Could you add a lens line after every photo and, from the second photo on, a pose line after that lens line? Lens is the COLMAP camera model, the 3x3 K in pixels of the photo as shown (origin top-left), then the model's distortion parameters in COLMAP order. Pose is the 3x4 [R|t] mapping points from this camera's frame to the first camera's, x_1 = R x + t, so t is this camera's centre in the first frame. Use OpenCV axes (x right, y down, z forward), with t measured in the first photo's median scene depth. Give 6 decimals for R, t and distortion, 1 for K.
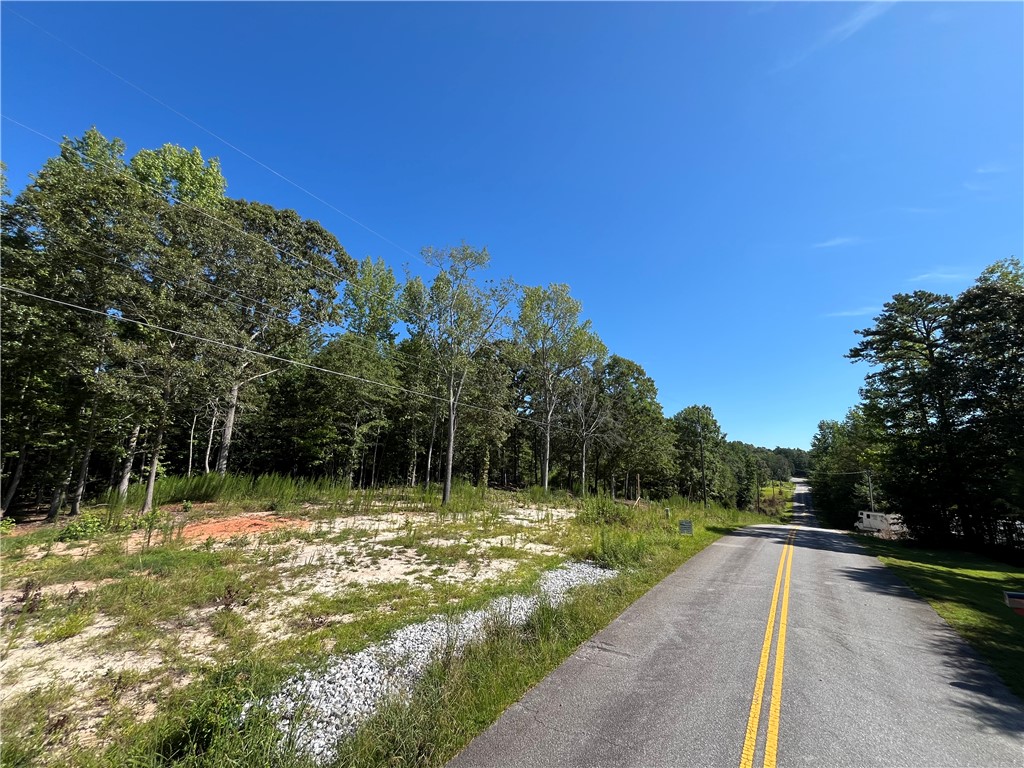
lens RADIAL K [[412.9, 0, 510.5], [0, 412.9, 382.0], [0, 0, 1]] dist [-0.002948, -0.000458]
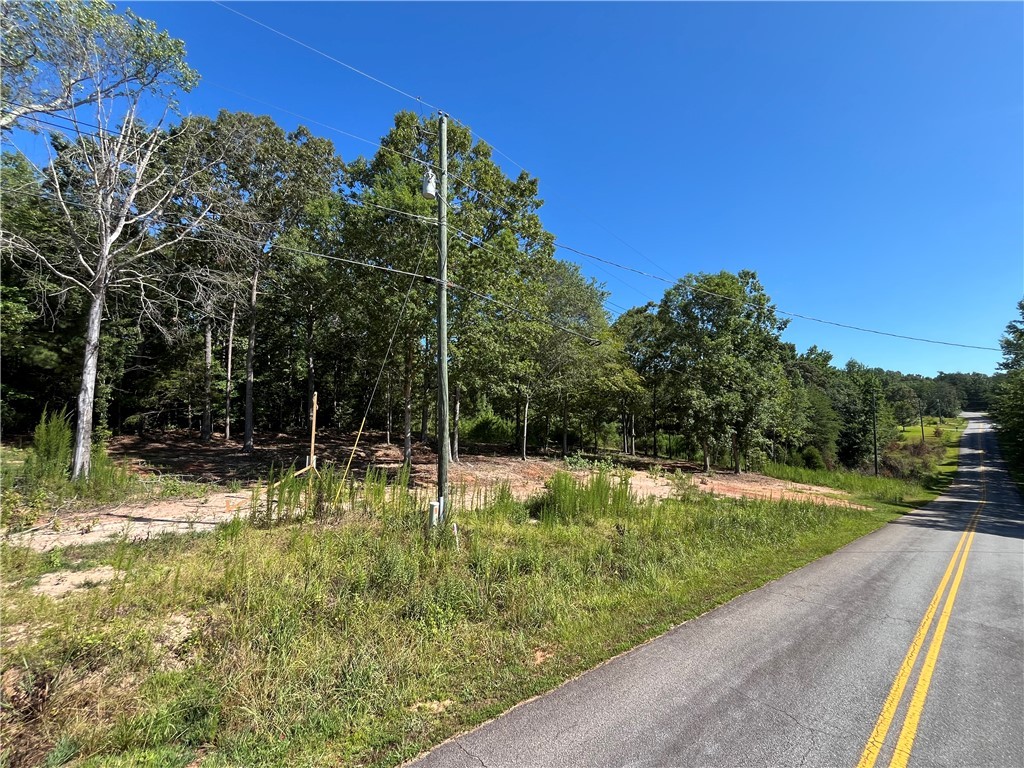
lens RADIAL K [[412.9, 0, 508.9], [0, 412.9, 382.2], [0, 0, 1]] dist [-0.002948, -0.000458]
pose [[0.968308, -0.059062, -0.242674, 1.250287], [0.086991, 0.990550, 0.106030, 0.465369], [0.234118, -0.123781, 0.964296, 1.740860]]
